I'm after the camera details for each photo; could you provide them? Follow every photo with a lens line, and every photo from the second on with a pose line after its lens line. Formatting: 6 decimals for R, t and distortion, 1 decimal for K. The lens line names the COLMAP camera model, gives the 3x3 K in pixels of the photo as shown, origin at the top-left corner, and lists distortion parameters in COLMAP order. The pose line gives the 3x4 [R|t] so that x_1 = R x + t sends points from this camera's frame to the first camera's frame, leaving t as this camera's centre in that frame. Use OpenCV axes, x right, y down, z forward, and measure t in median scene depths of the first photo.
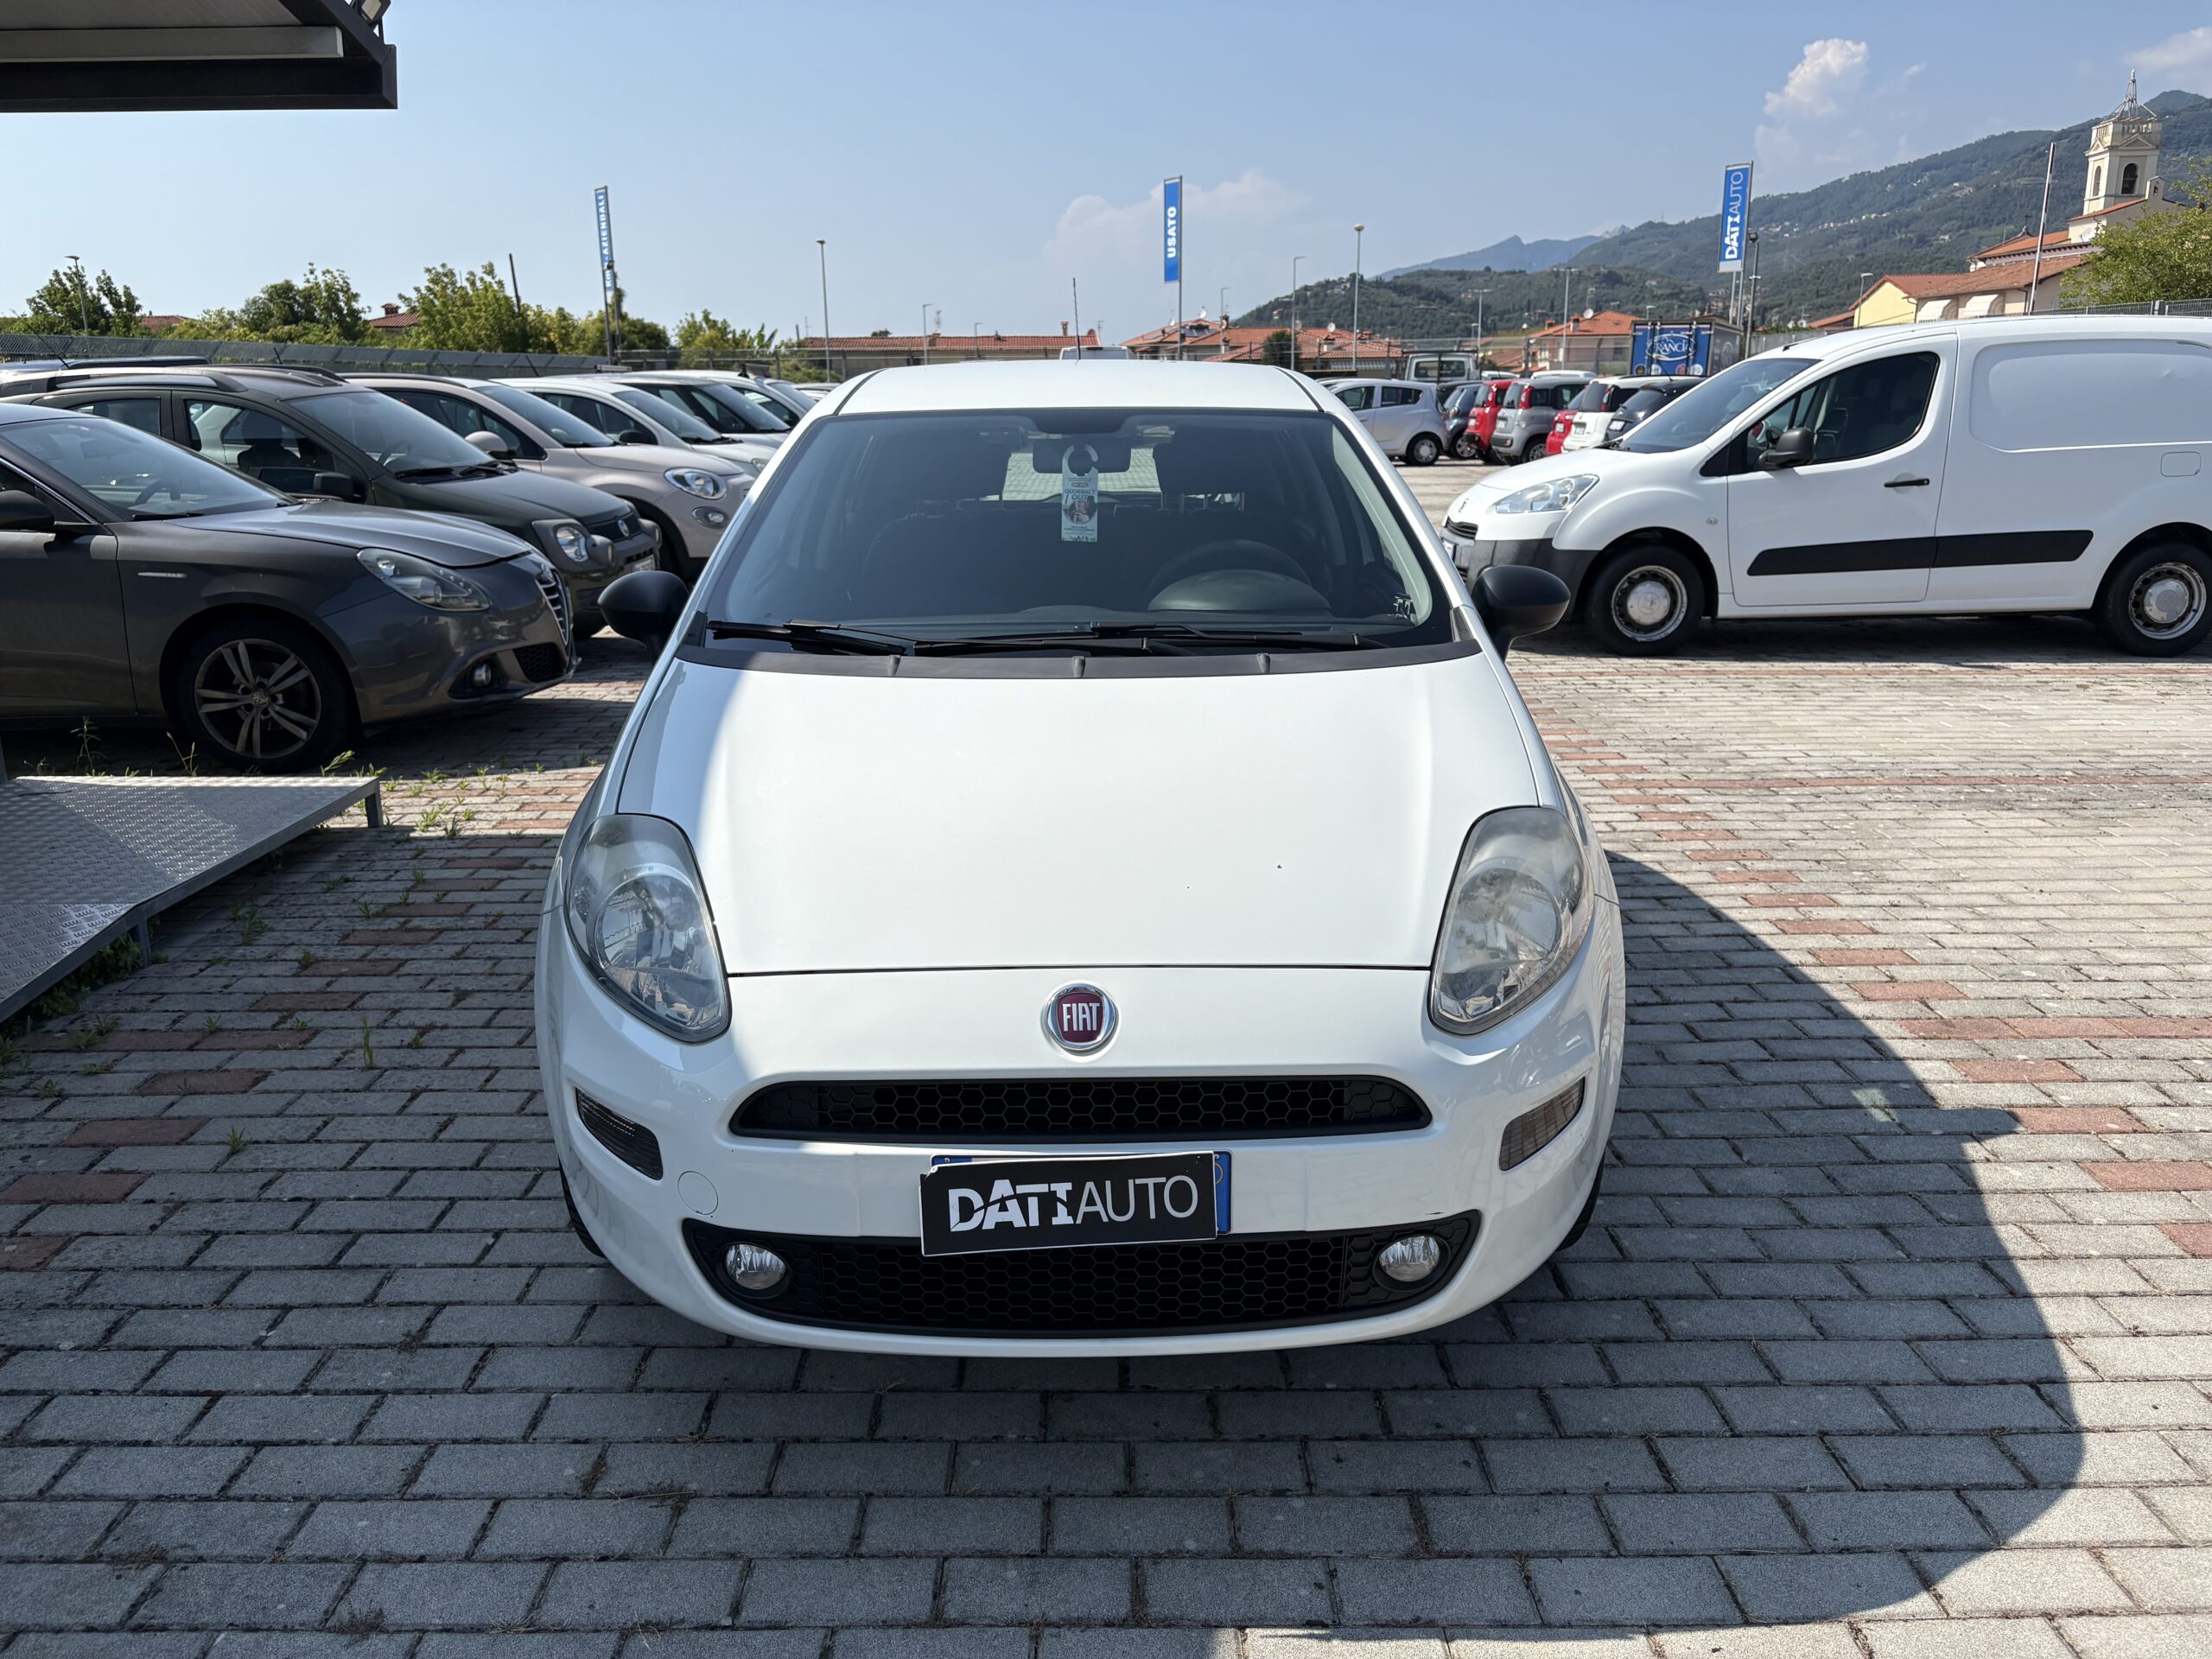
lens RADIAL K [[1645.9, 0, 1099.4], [0, 1645.9, 776.0], [0, 0, 1]] dist [0.022391, -0.010040]
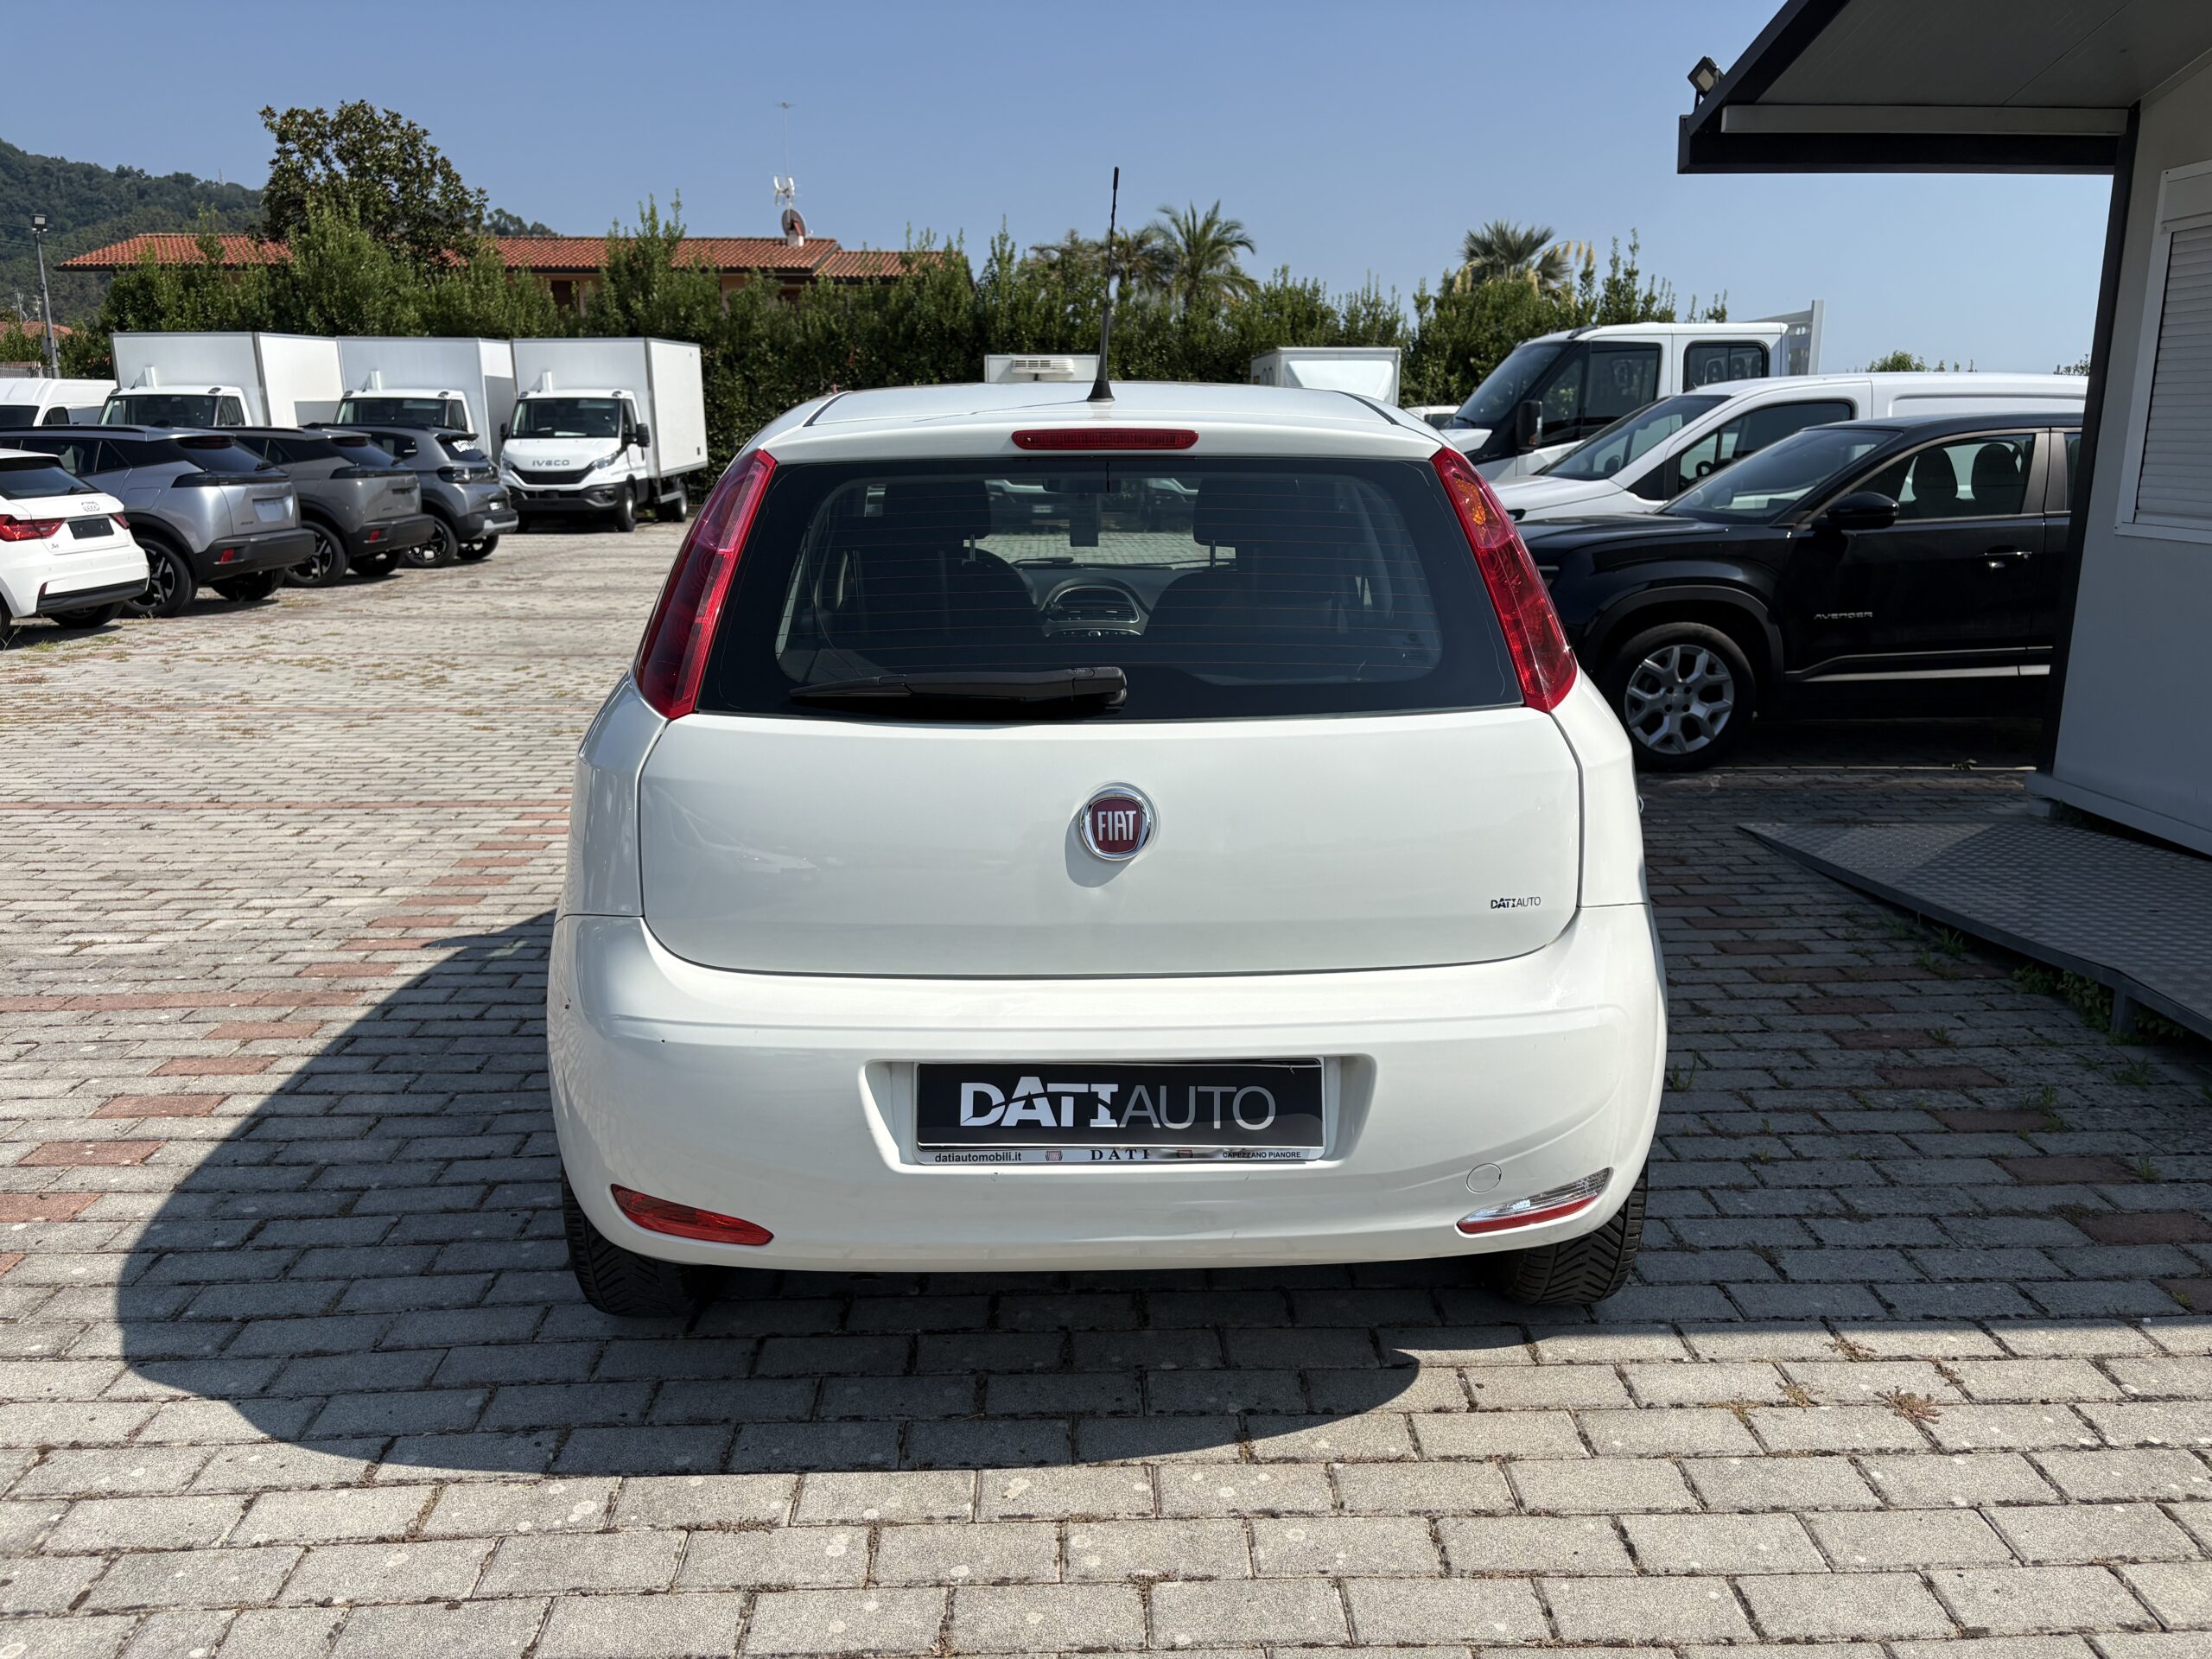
lens RADIAL K [[1718.7, 0, 1106.0], [0, 1718.7, 829.5], [0, 0, 1]] dist [0.036679, -0.027144]
pose [[-0.999693, 0.014062, -0.020417, 0.000400], [0.003708, 0.899116, 0.437694, -0.491184], [0.024513, 0.437484, -0.898892, 2.144779]]
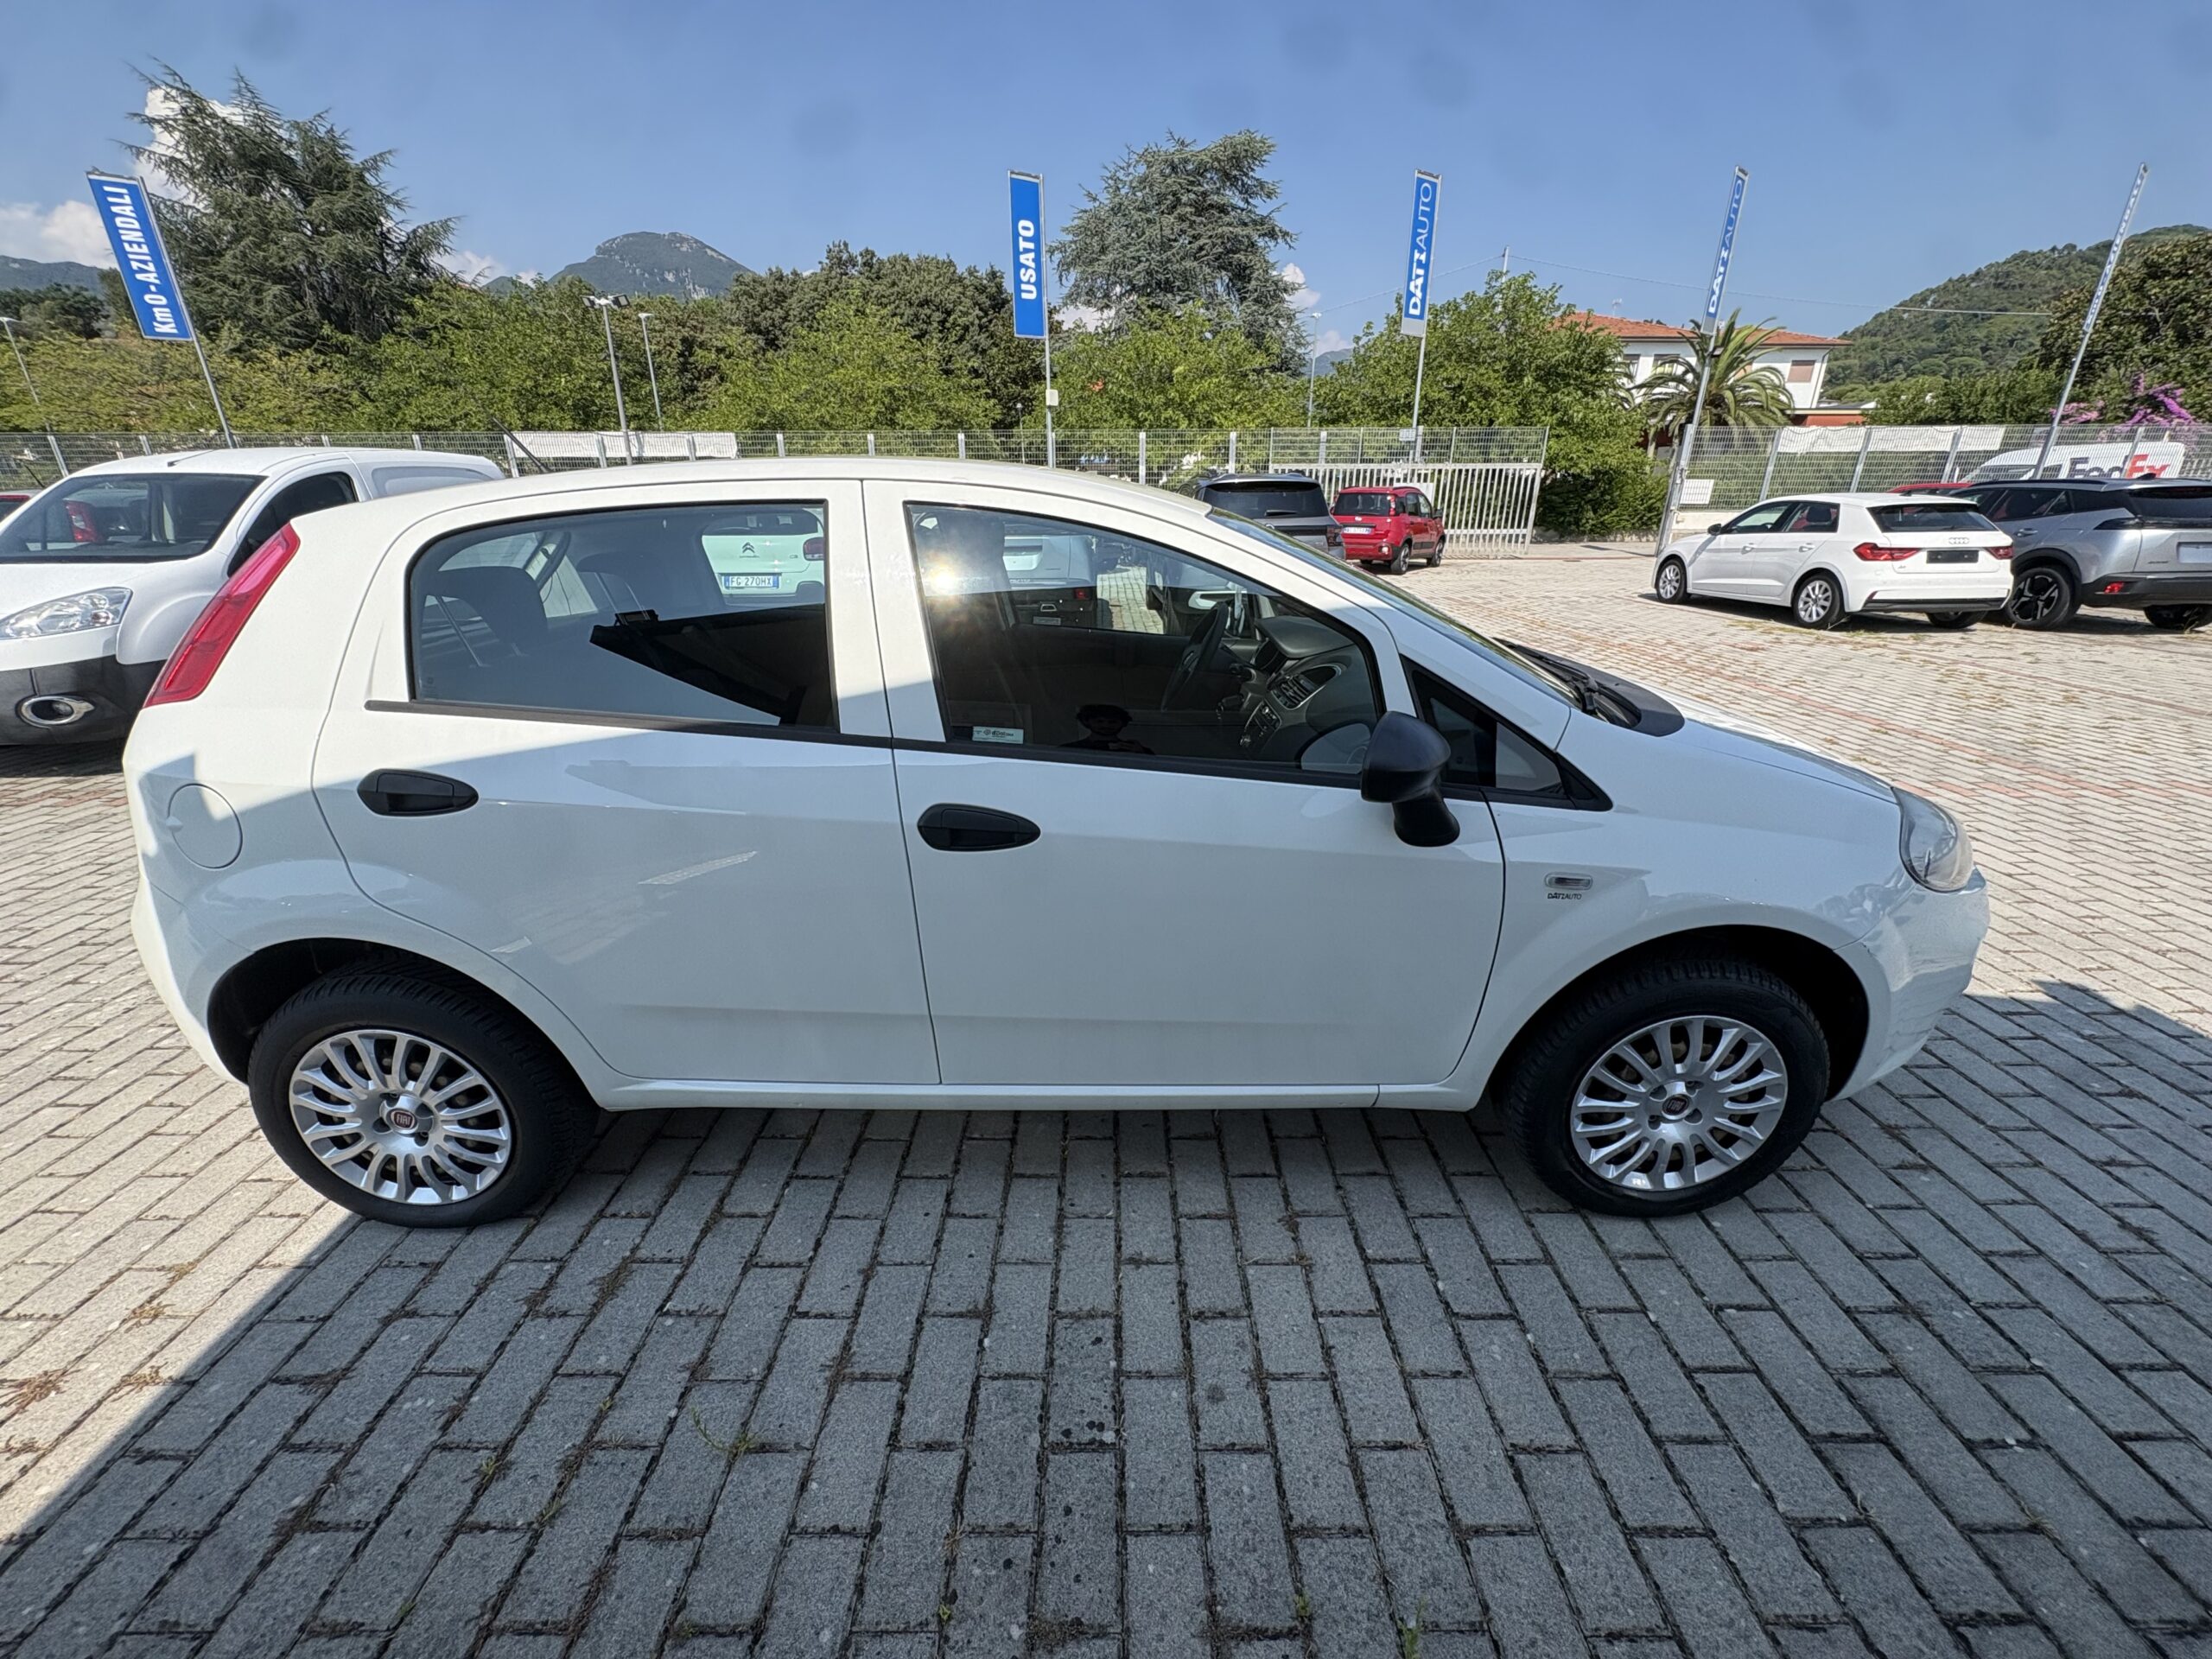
lens RADIAL K [[887.5, 0, 1093.4], [0, 887.5, 821.7], [0, 0, 1]] dist [0.001466, -0.000542]
pose [[0.017061, -0.342222, 0.939464, -0.642597], [0.233739, 0.914931, 0.329040, -0.232460], [-0.972150, 0.213976, 0.095600, 1.019390]]
